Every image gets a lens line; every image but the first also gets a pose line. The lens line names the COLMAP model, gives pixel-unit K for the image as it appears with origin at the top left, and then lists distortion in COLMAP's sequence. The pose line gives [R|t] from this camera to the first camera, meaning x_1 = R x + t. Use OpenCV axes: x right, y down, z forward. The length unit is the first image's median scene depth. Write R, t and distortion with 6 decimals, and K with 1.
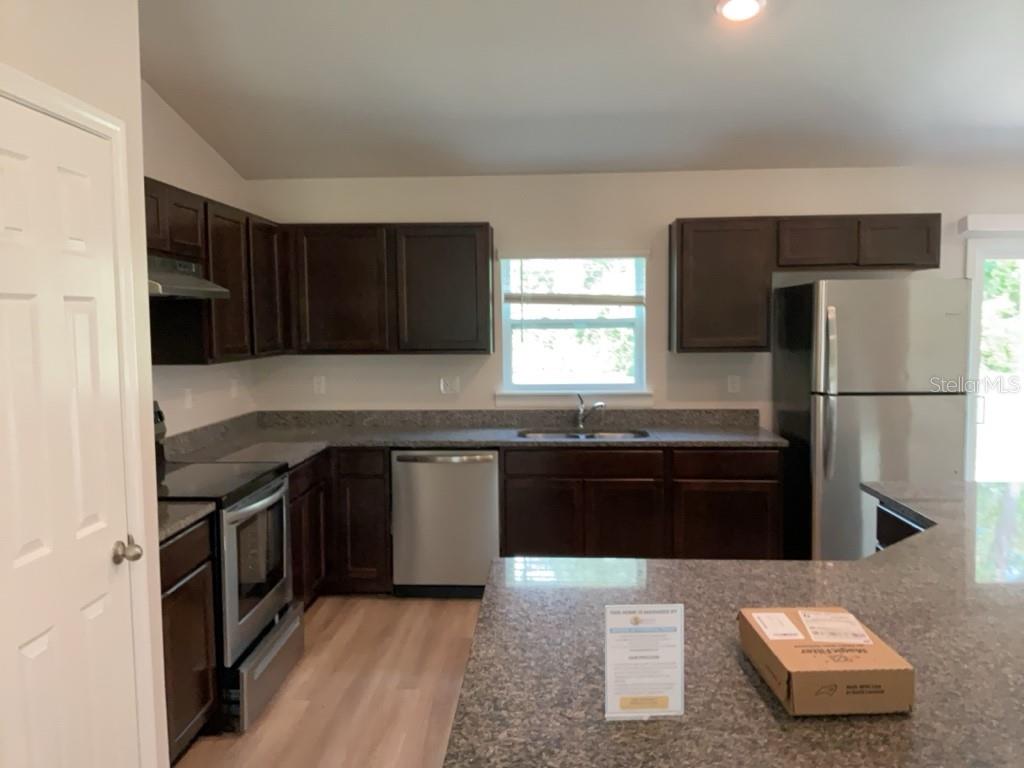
lens RADIAL K [[816.5, 0, 512.0], [0, 816.5, 384.0], [0, 0, 1]] dist [0.085682, -0.171613]
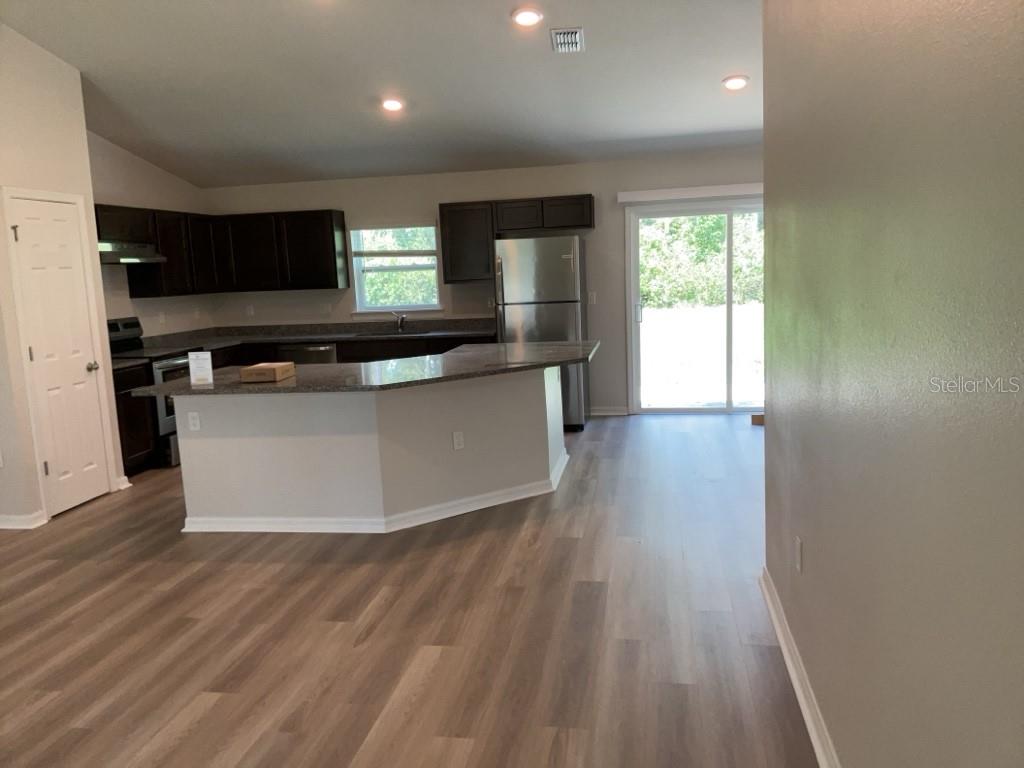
lens RADIAL K [[816.5, 0, 512.0], [0, 816.5, 384.0], [0, 0, 1]] dist [0.085682, -0.171613]
pose [[0.991131, -0.016118, -0.131906, 0.541015], [0.024992, 0.997513, 0.065897, 0.057225], [0.130515, -0.068609, 0.989070, -0.636662]]
